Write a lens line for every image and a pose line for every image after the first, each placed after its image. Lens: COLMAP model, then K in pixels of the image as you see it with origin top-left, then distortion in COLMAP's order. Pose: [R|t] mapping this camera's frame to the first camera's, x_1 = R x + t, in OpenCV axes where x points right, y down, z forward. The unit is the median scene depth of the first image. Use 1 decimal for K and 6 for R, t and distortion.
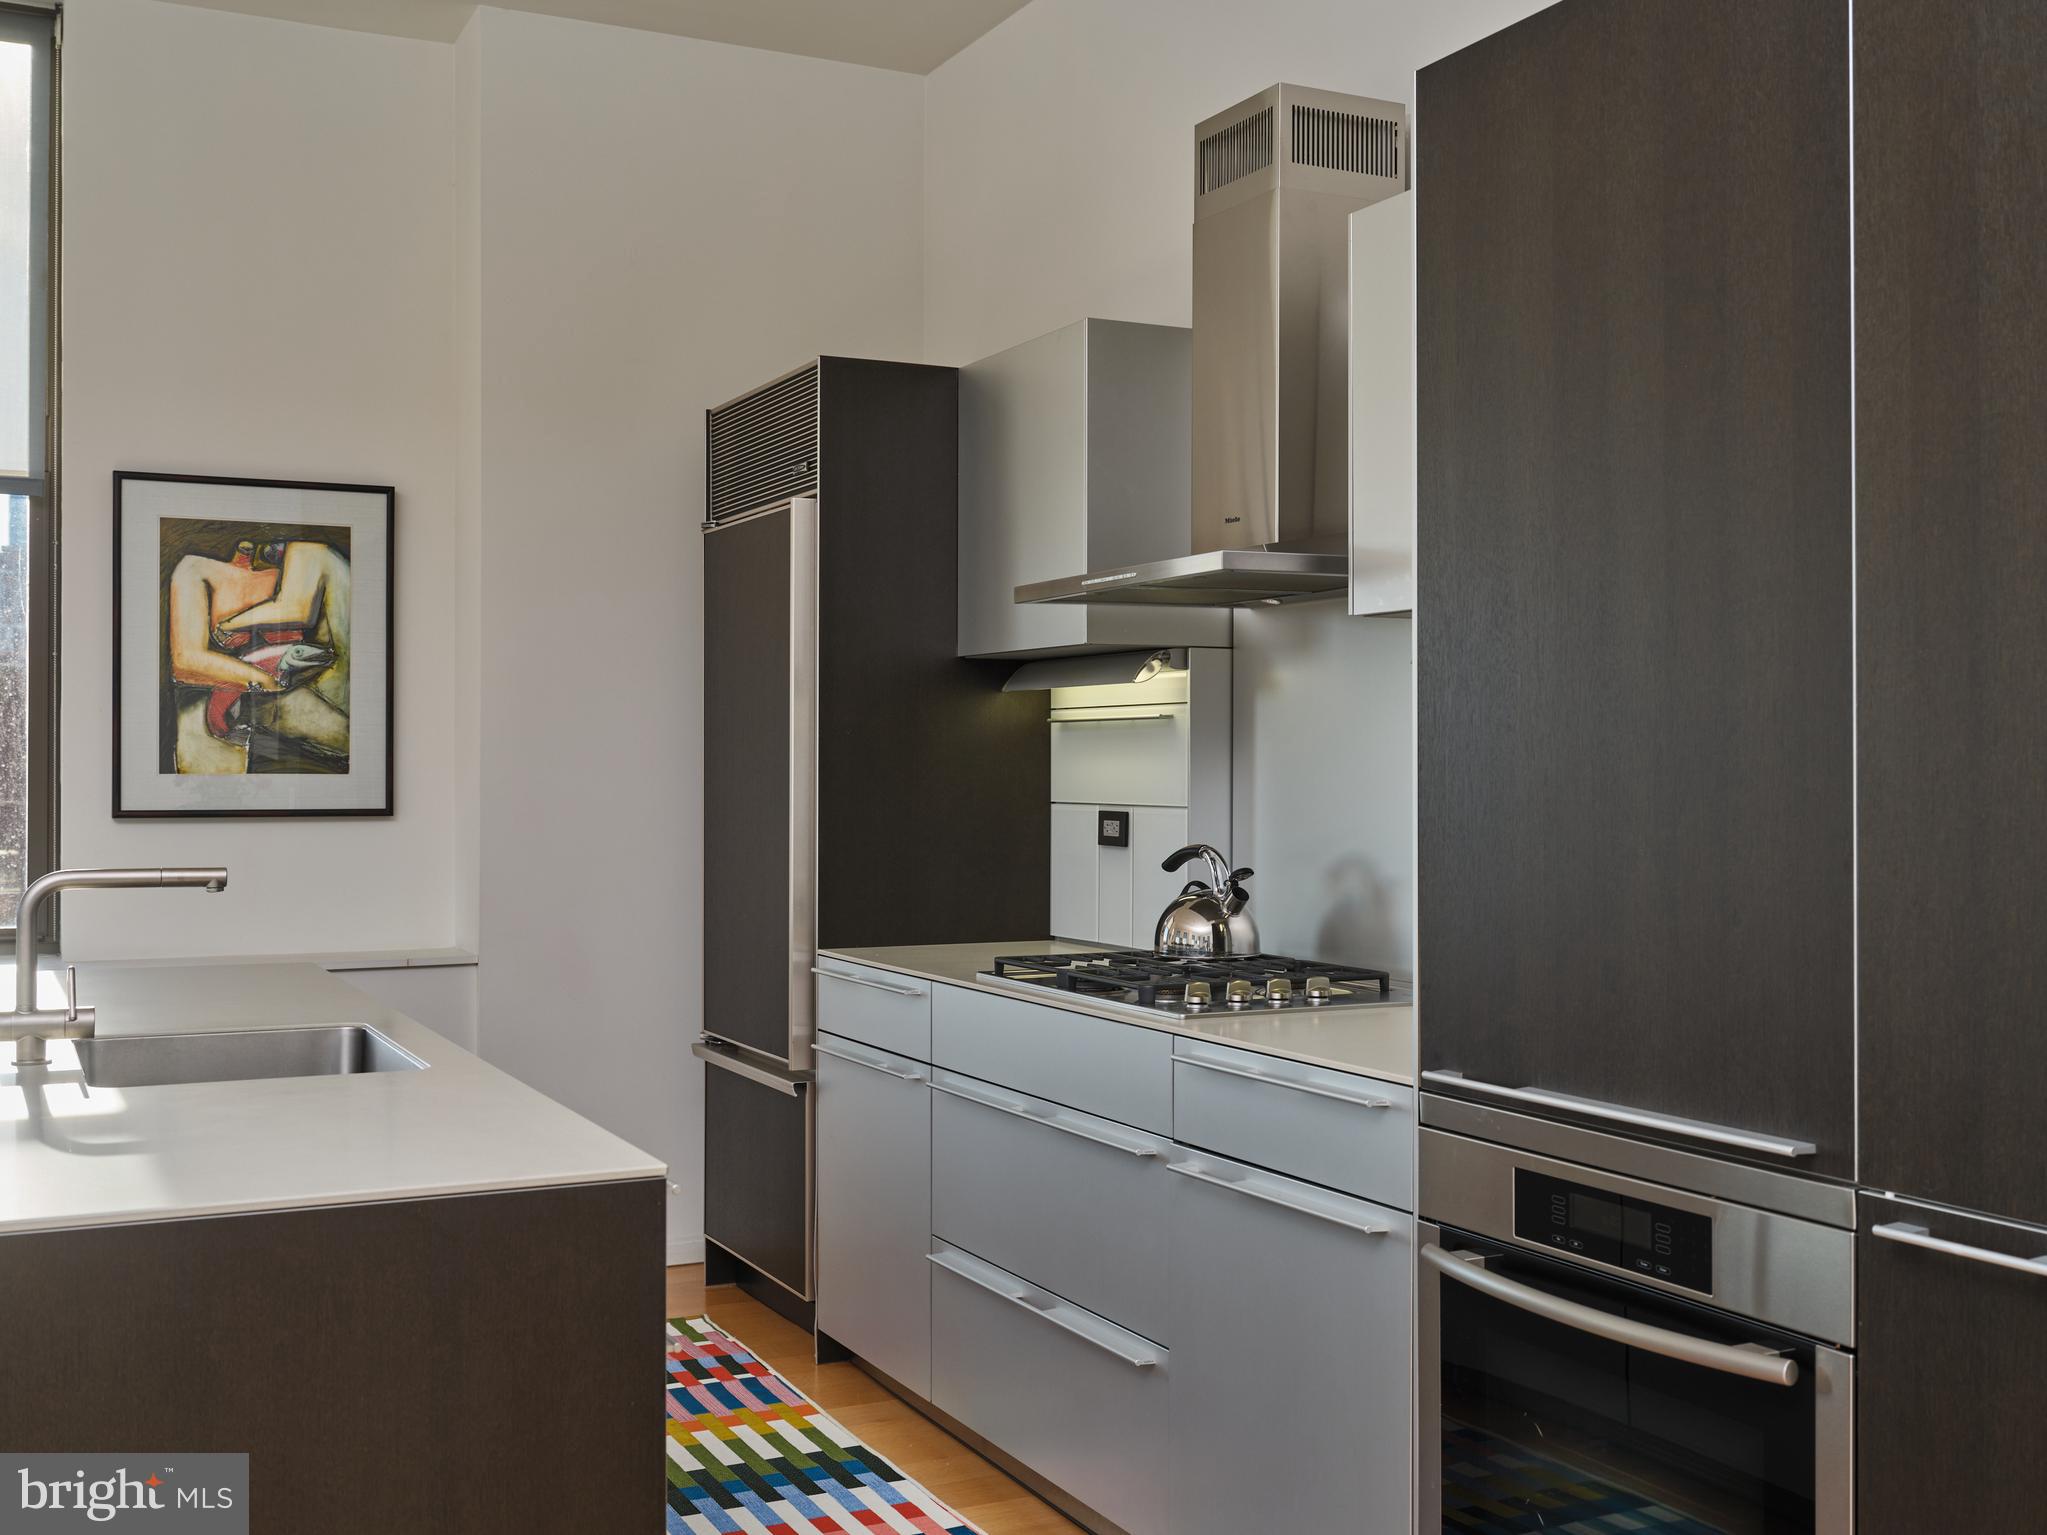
lens RADIAL K [[2146.0, 0, 1055.6], [0, 2146.0, 783.8], [0, 0, 1]] dist [-0.011380, 0.000000]
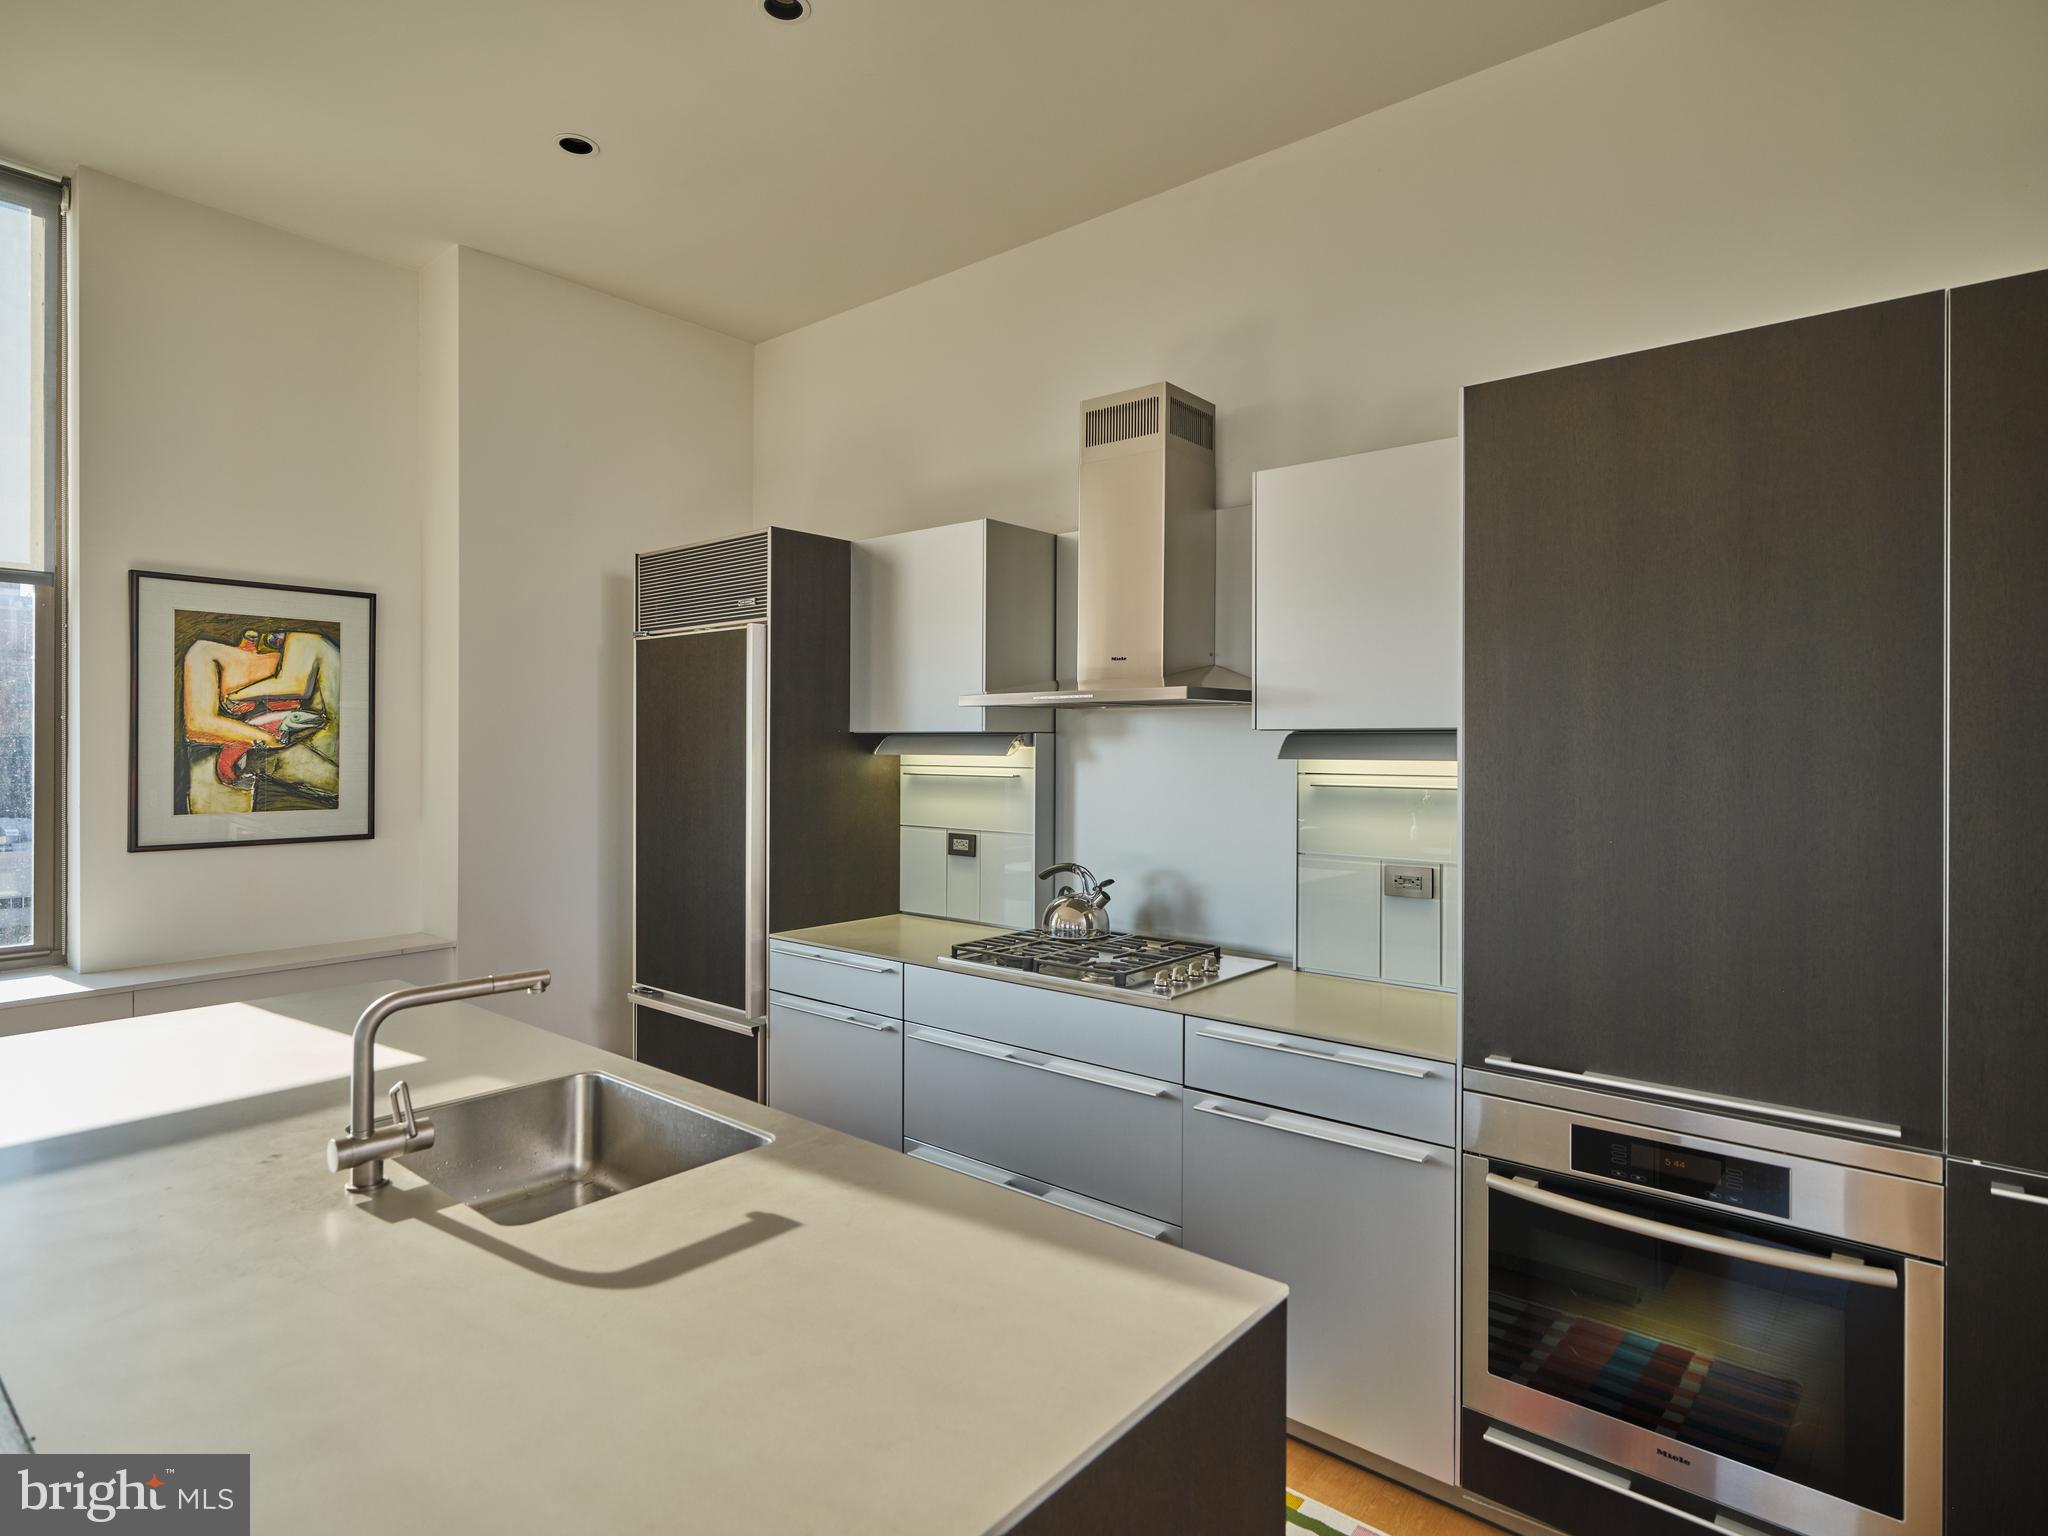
lens RADIAL K [[1101.6, 0, 1029.1], [0, 1101.6, 755.1], [0, 0, 1]] dist [-0.001388, 0.002137]
pose [[0.918503, -0.001918, 0.395409, -0.240052], [0.001287, 0.999997, 0.001860, -0.044832], [-0.395411, -0.001199, 0.918503, 0.239338]]
